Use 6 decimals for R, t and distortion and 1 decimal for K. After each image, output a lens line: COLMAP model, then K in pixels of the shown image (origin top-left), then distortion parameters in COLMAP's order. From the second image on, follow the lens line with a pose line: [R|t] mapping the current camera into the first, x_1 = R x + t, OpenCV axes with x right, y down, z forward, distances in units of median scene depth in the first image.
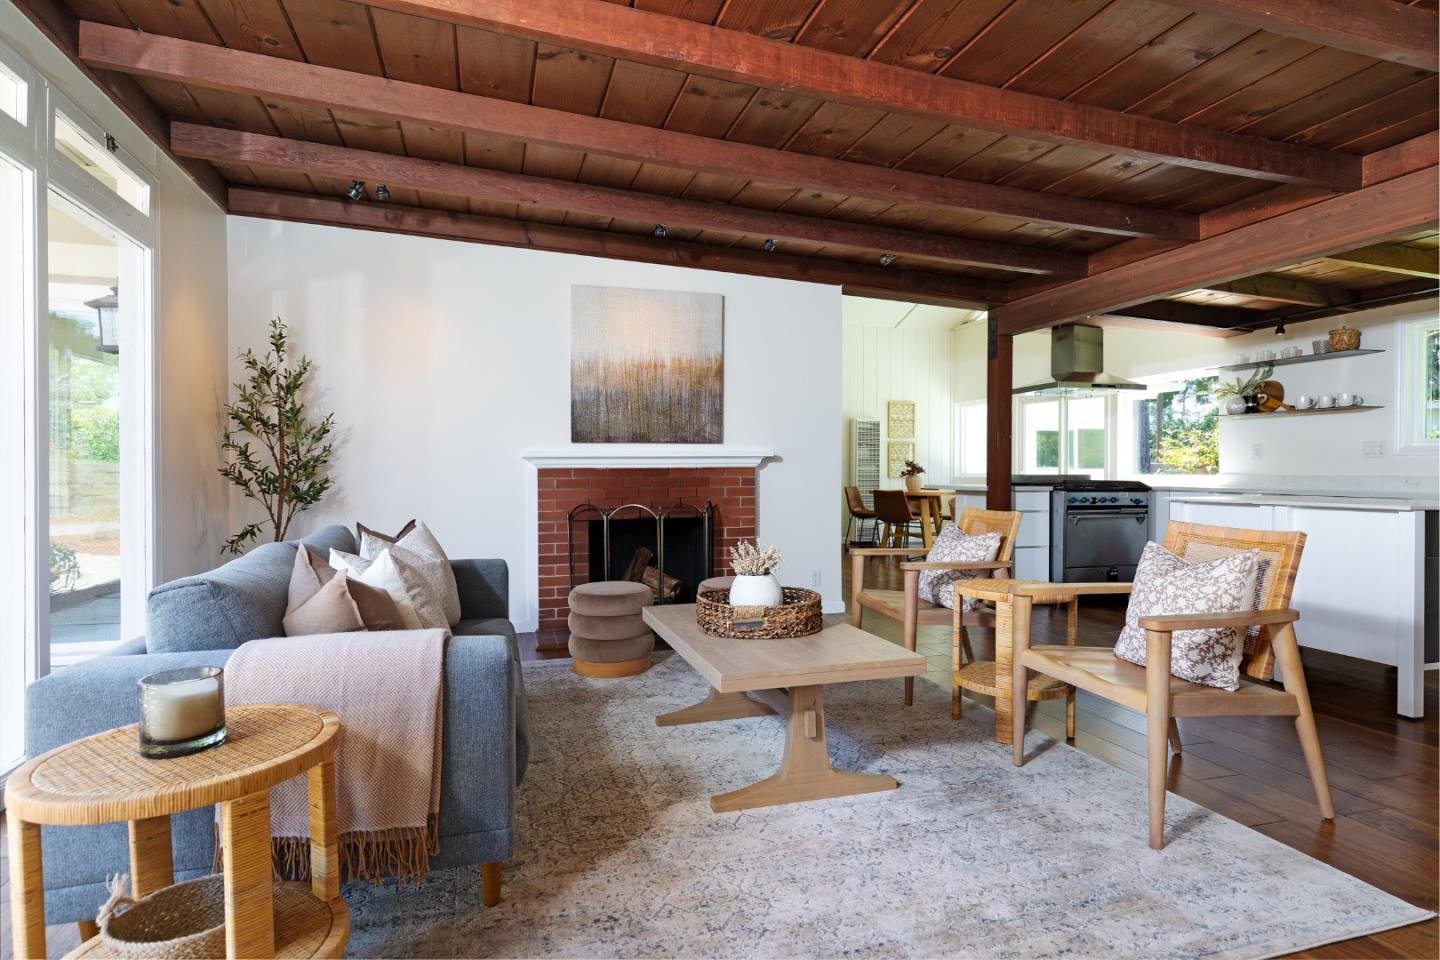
lens RADIAL K [[763.9, 0, 691.4], [0, 763.9, 477.0], [0, 0, 1]] dist [-0.006240, -0.000609]
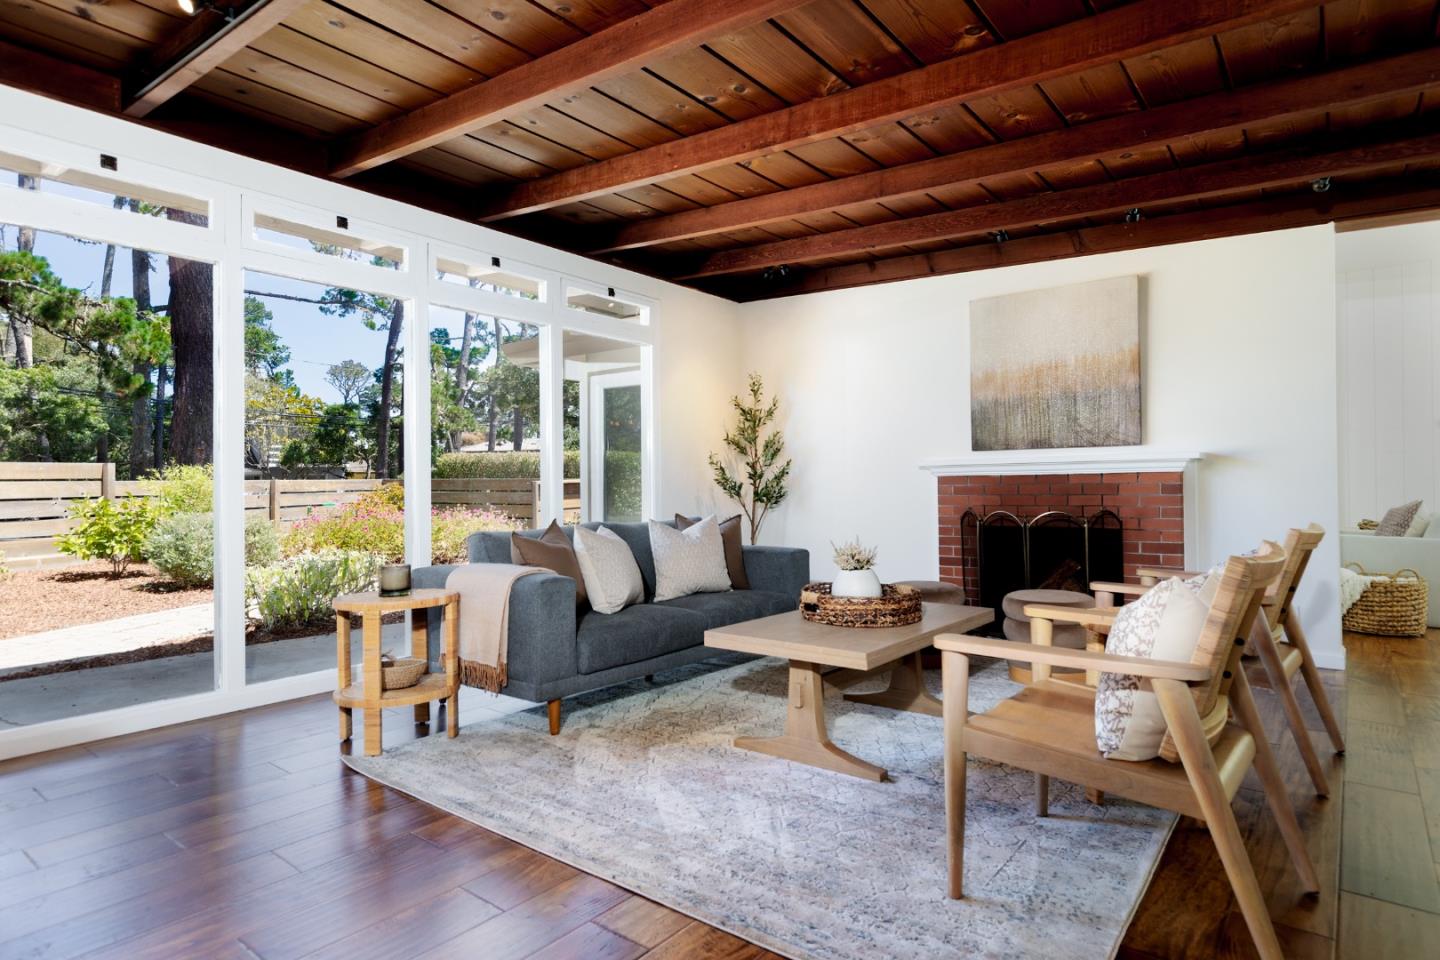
lens RADIAL K [[763.9, 0, 720.1], [0, 763.9, 478.5], [0, 0, 1]] dist [-0.006240, -0.000609]
pose [[0.593896, -0.010642, -0.804471, 0.882874], [0.000789, 0.999920, -0.012645, 0.009458], [0.804541, 0.006875, 0.593857, 0.190137]]
